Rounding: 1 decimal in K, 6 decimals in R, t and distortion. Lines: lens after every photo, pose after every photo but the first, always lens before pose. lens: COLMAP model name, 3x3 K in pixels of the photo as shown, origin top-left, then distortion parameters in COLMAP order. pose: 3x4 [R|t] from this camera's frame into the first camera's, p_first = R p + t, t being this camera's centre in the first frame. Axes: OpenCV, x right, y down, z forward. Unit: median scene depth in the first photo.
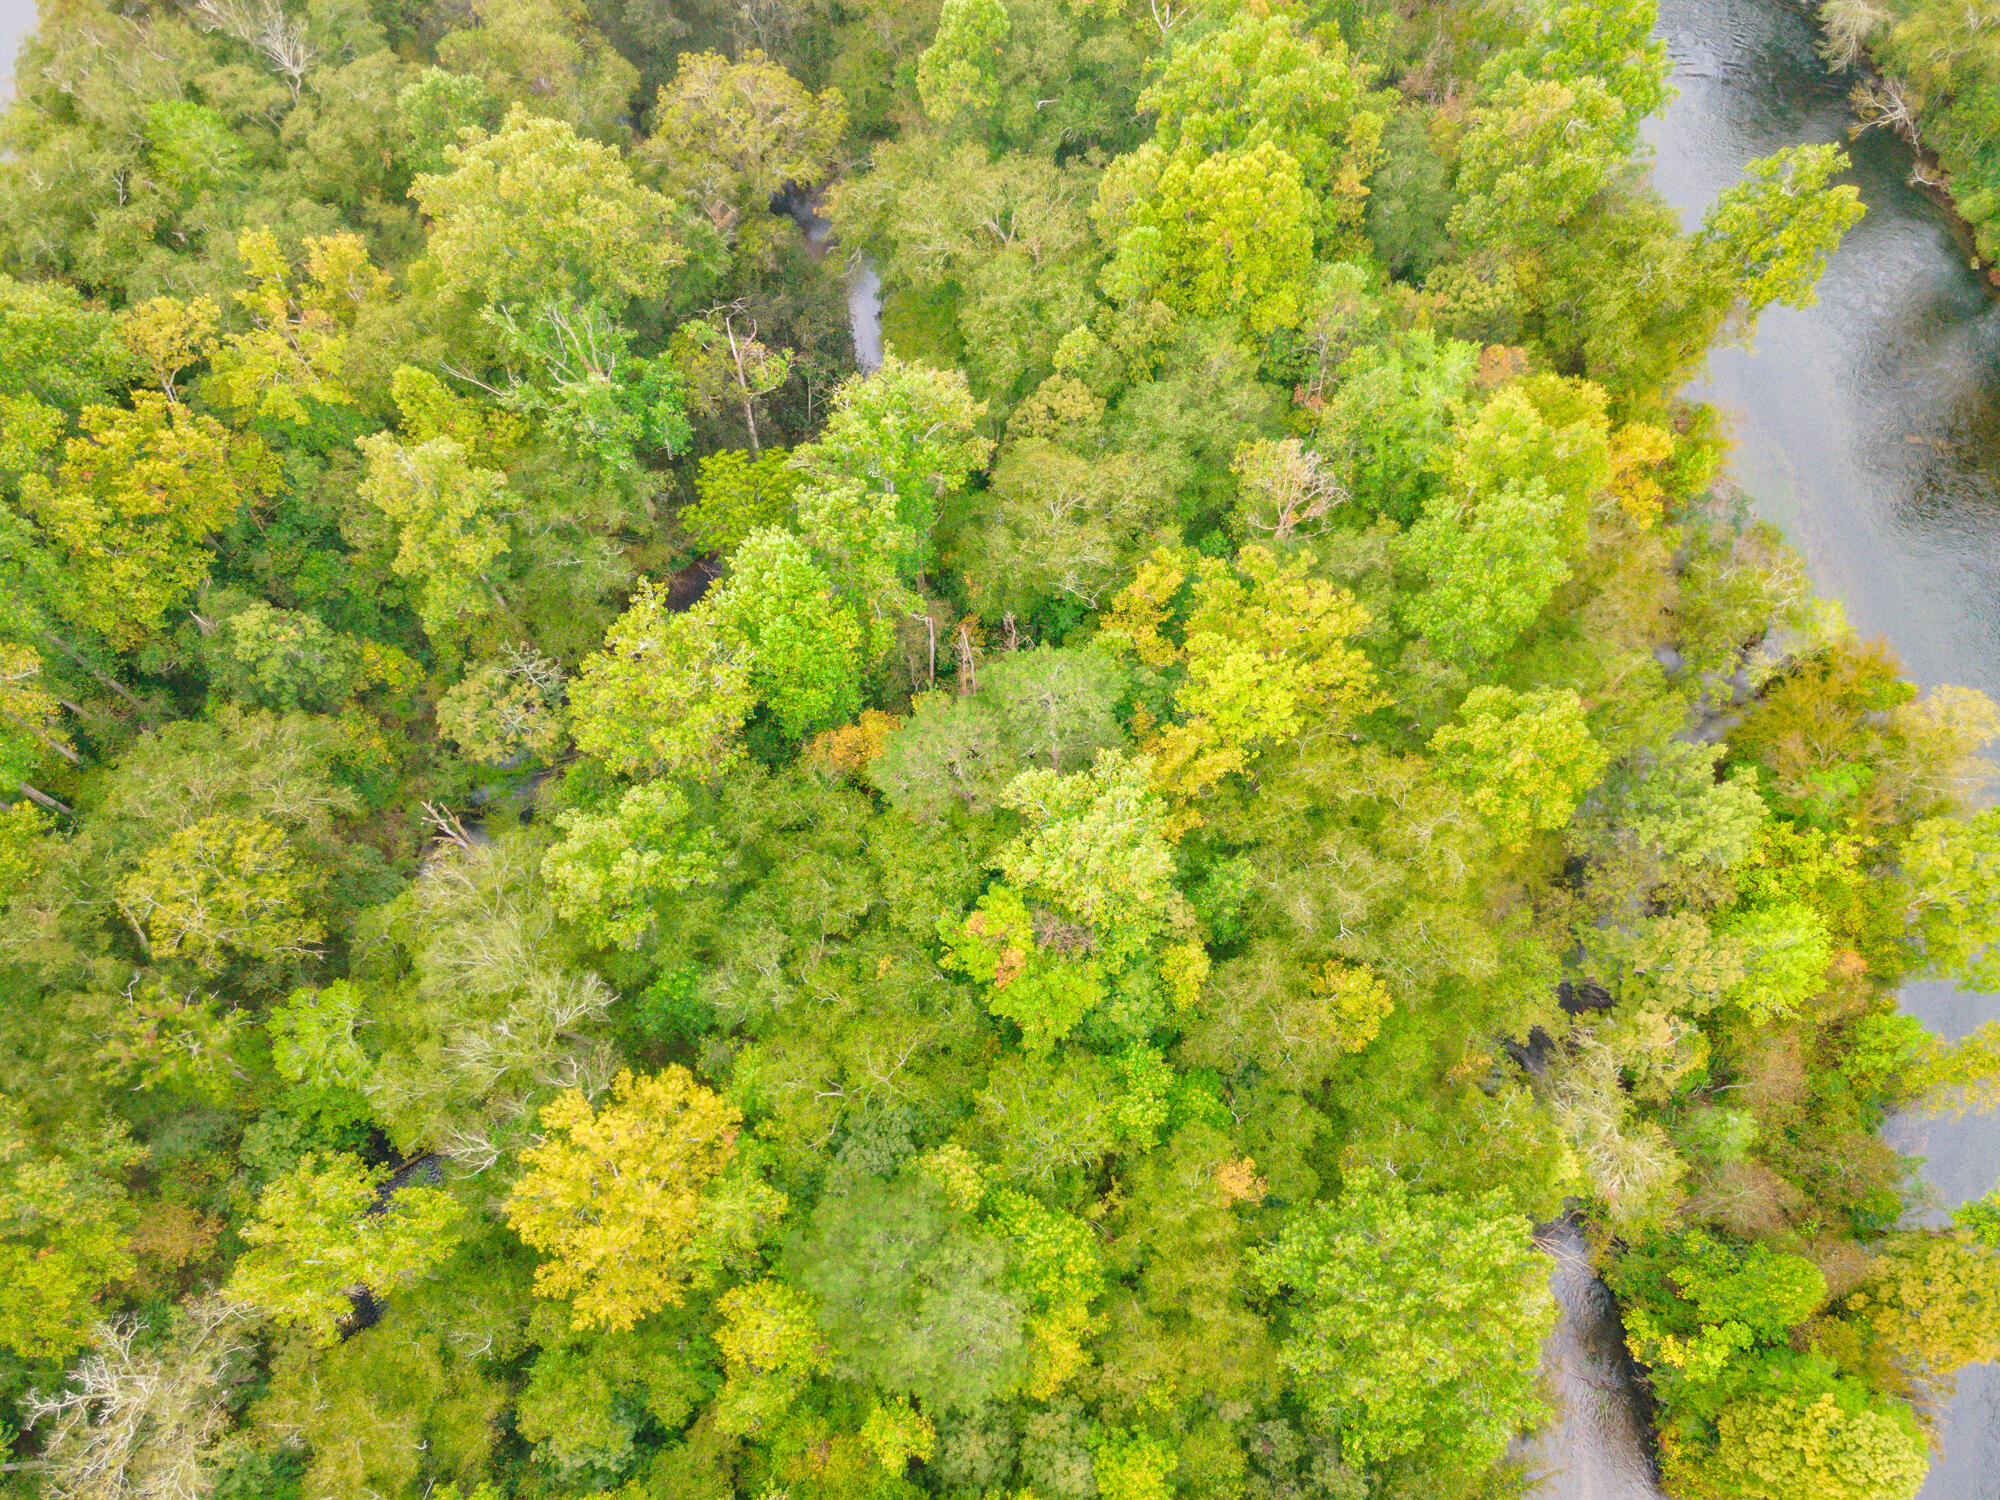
lens RADIAL K [[1461.1, 0, 1007.8], [0, 1461.1, 747.0], [0, 0, 1]] dist [0.022929, 0.041491]
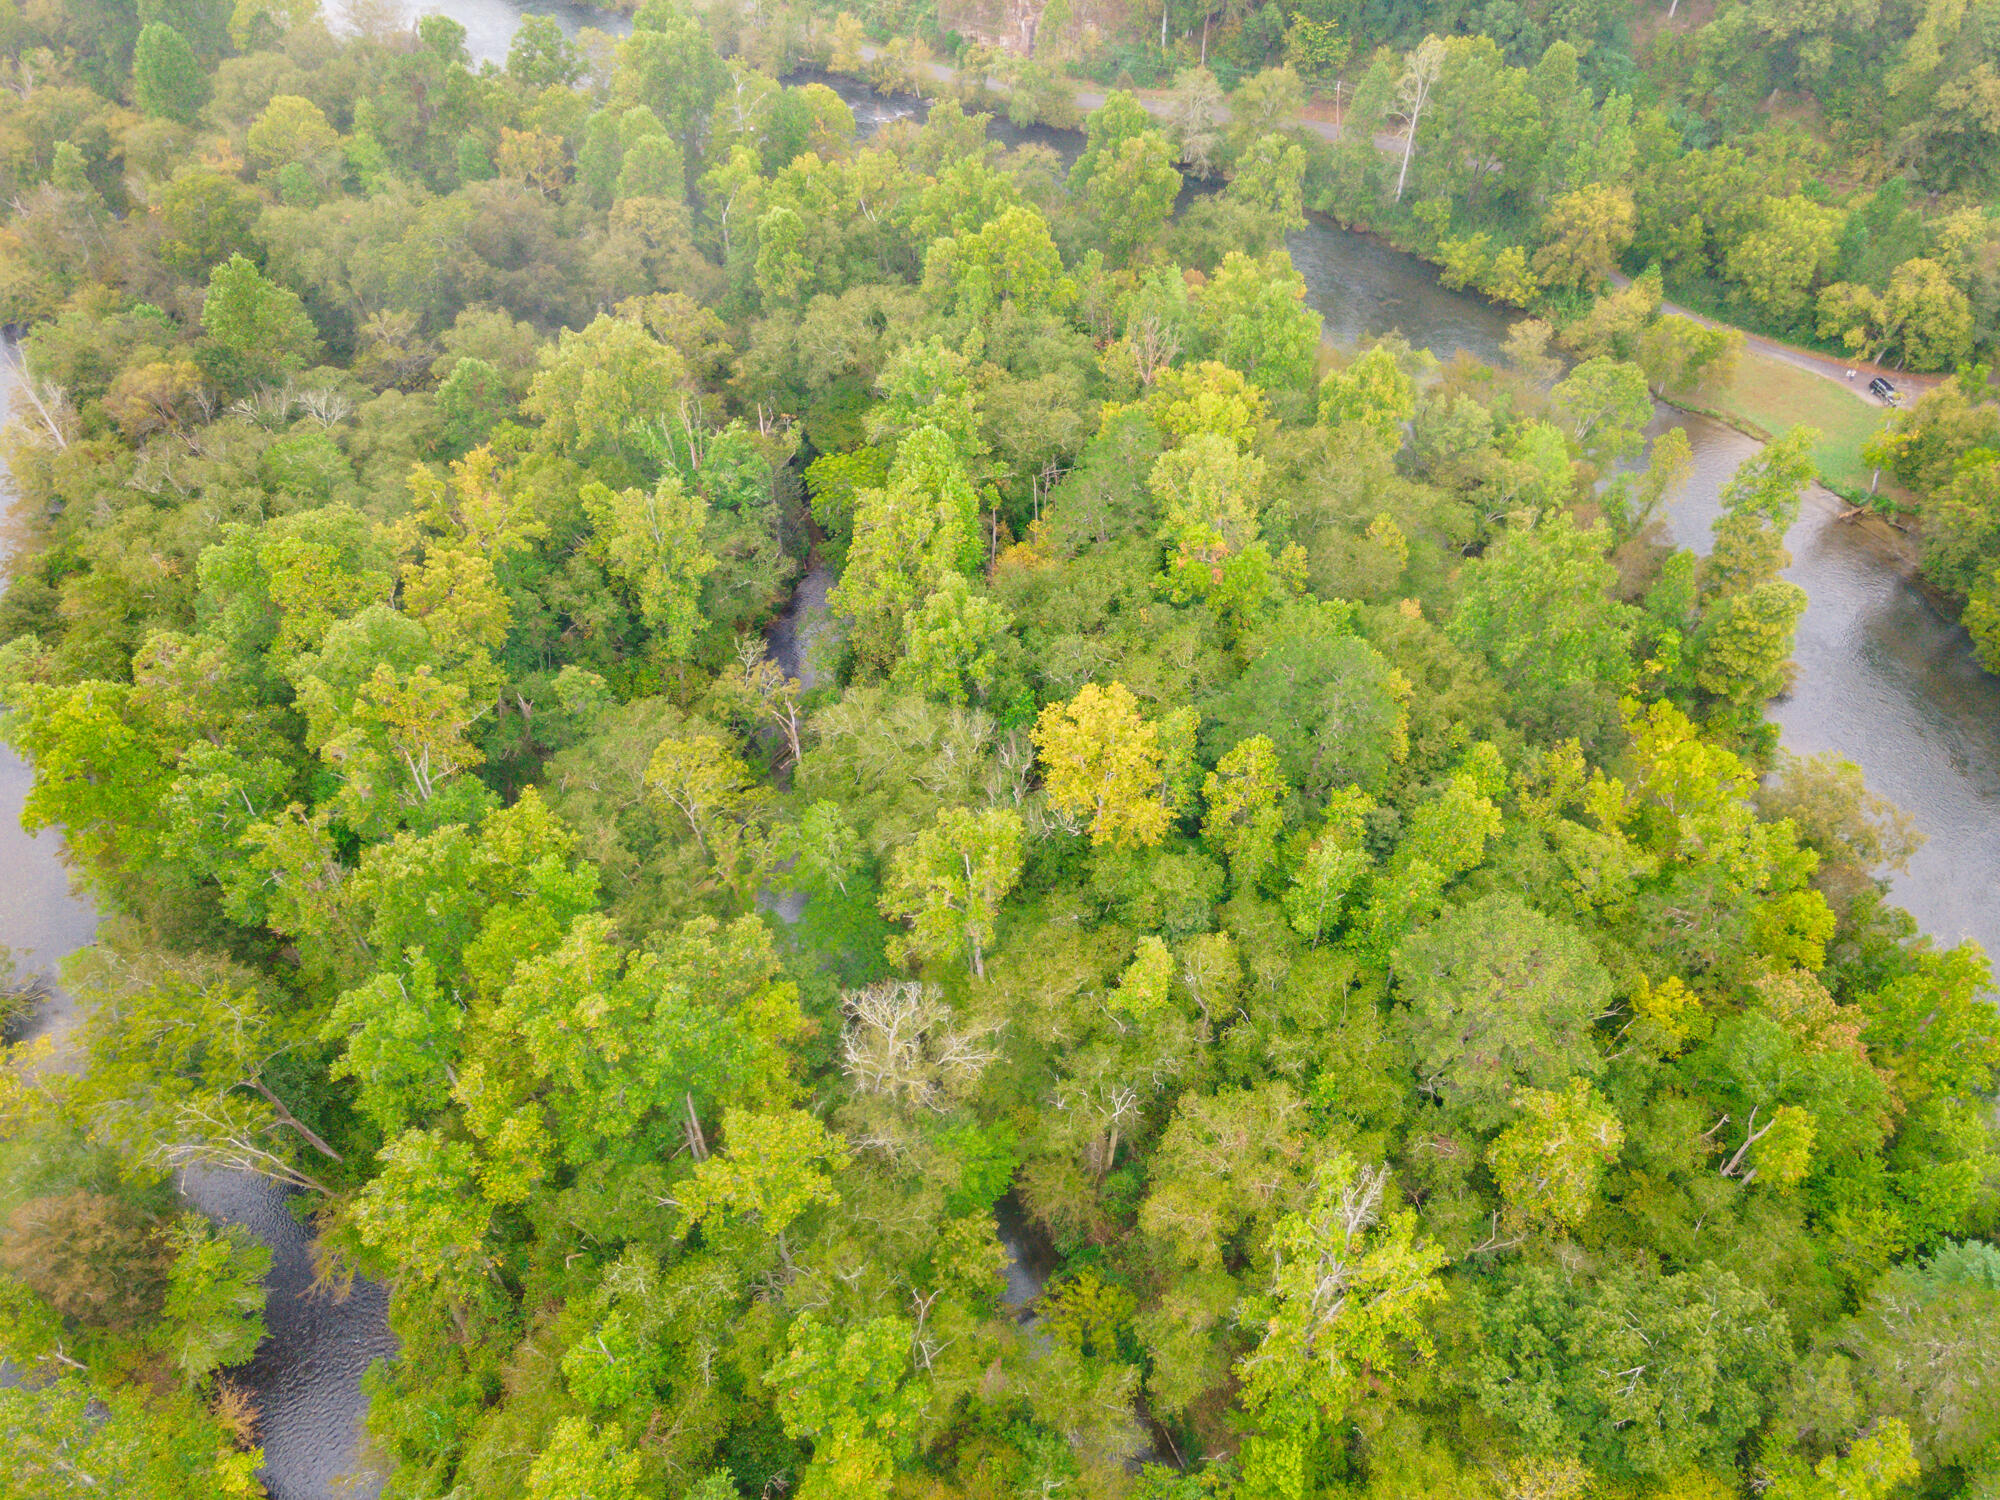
lens RADIAL K [[1461.1, 0, 1005.5], [0, 1461.1, 751.4], [0, 0, 1]] dist [0.022929, 0.041491]
pose [[0.829572, -0.416258, 0.372209, -0.657056], [0.517798, 0.822964, -0.233700, 0.437672], [-0.209034, 0.386600, 0.898245, -0.195413]]
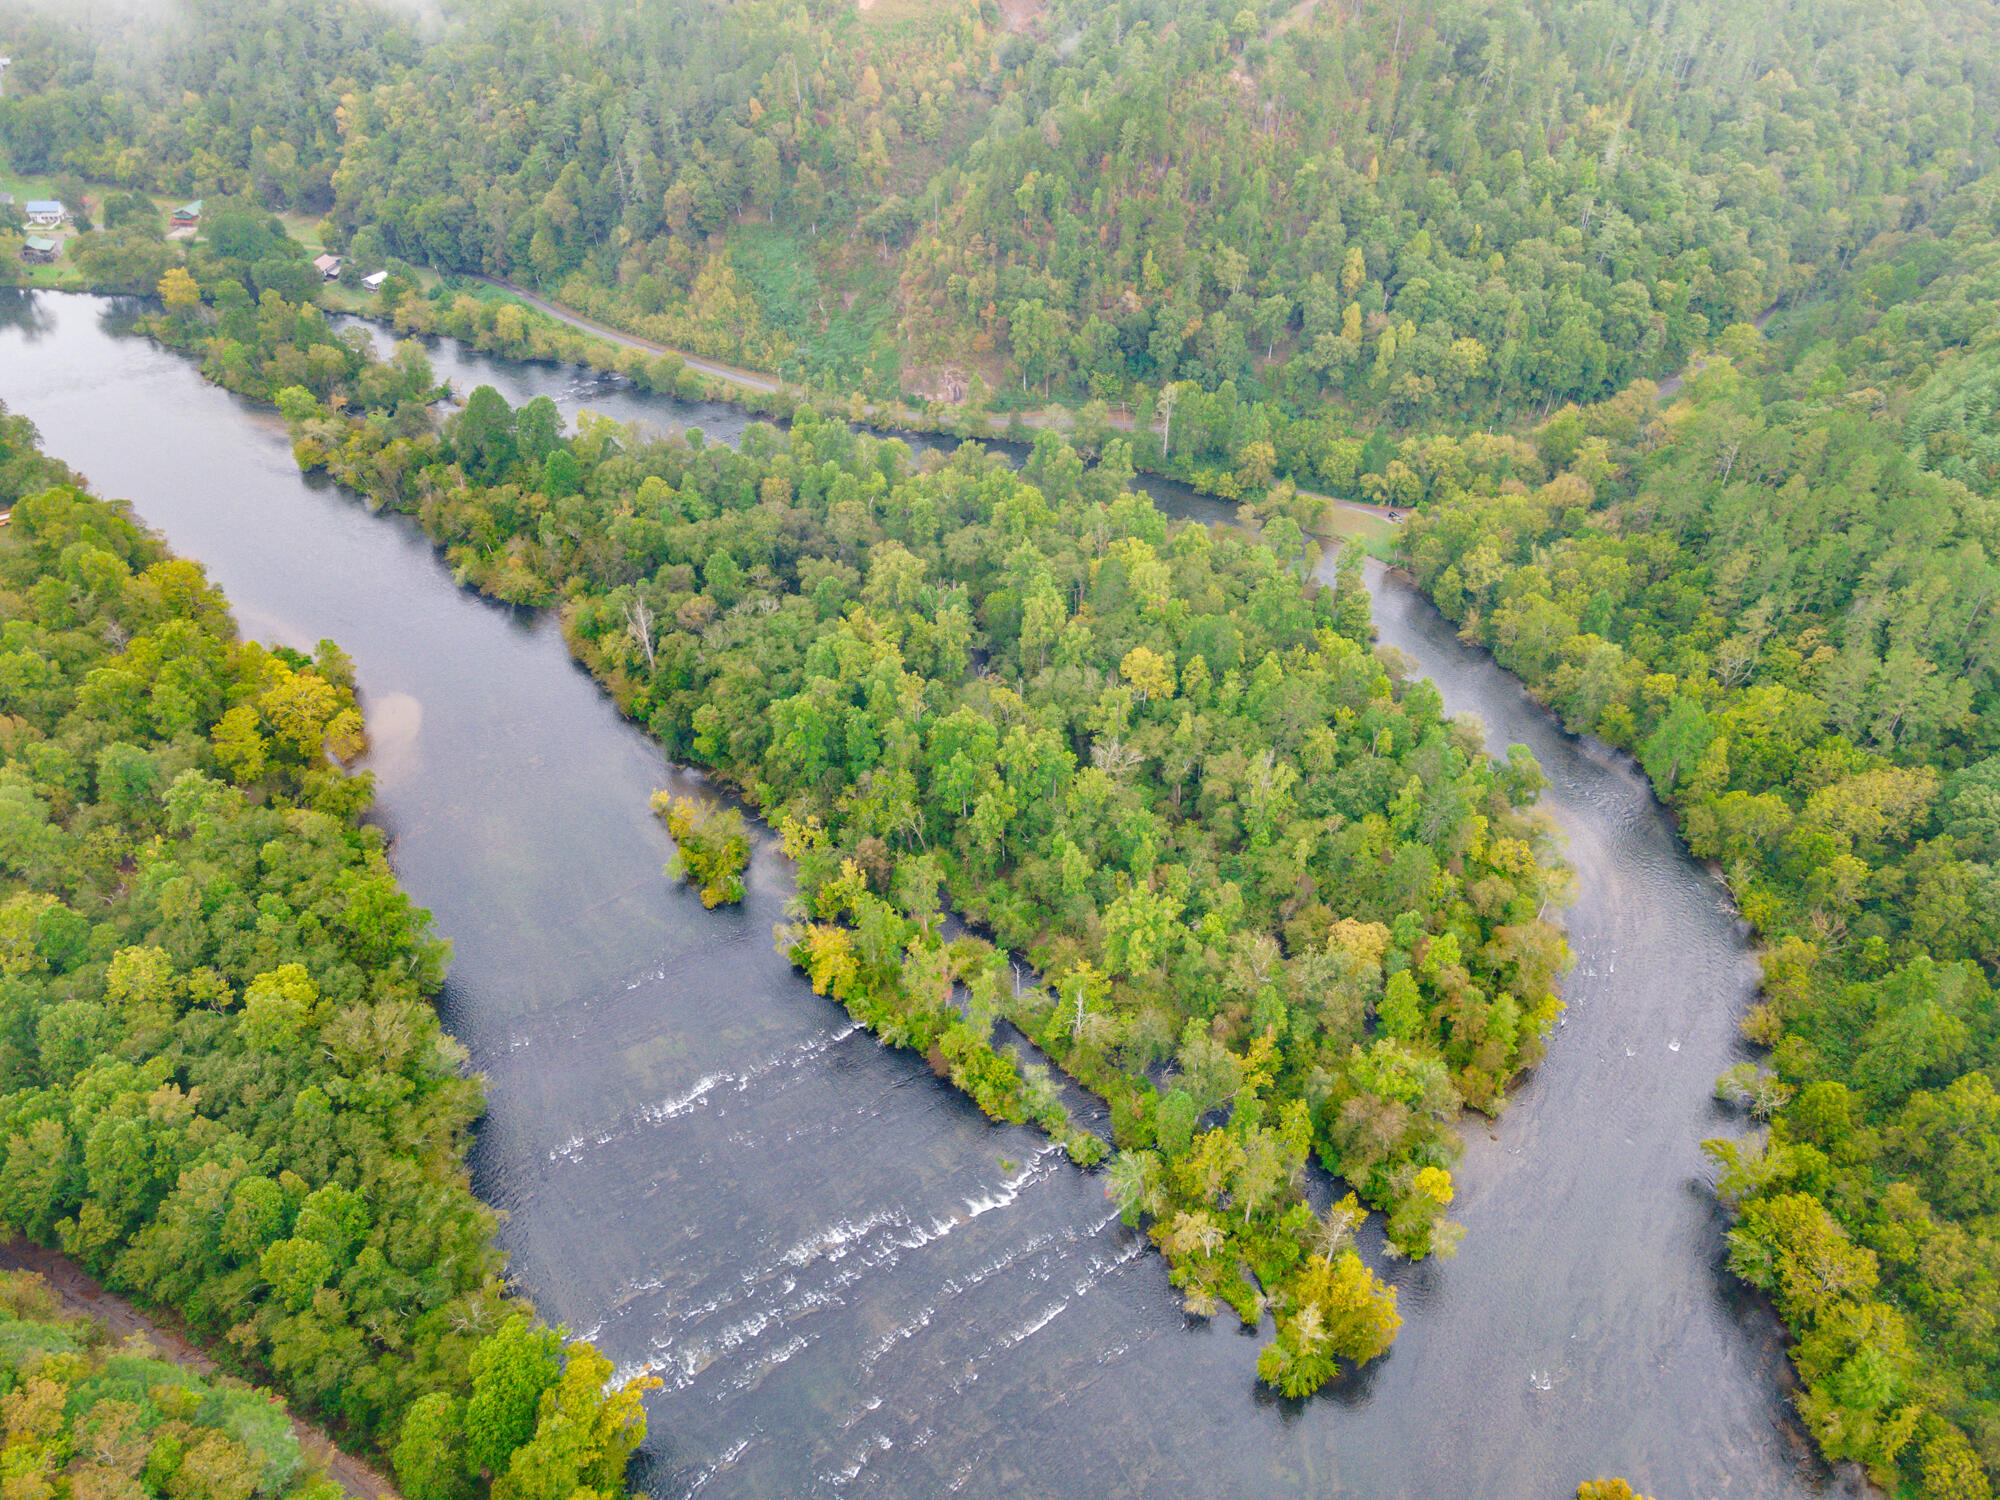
lens RADIAL K [[1461.1, 0, 1006.5], [0, 1461.1, 752.7], [0, 0, 1]] dist [0.022929, 0.041491]
pose [[0.669555, -0.476743, 0.569572, -2.214662], [0.687754, 0.687534, -0.233004, 0.853584], [-0.280517, 0.547734, 0.788224, -1.471861]]
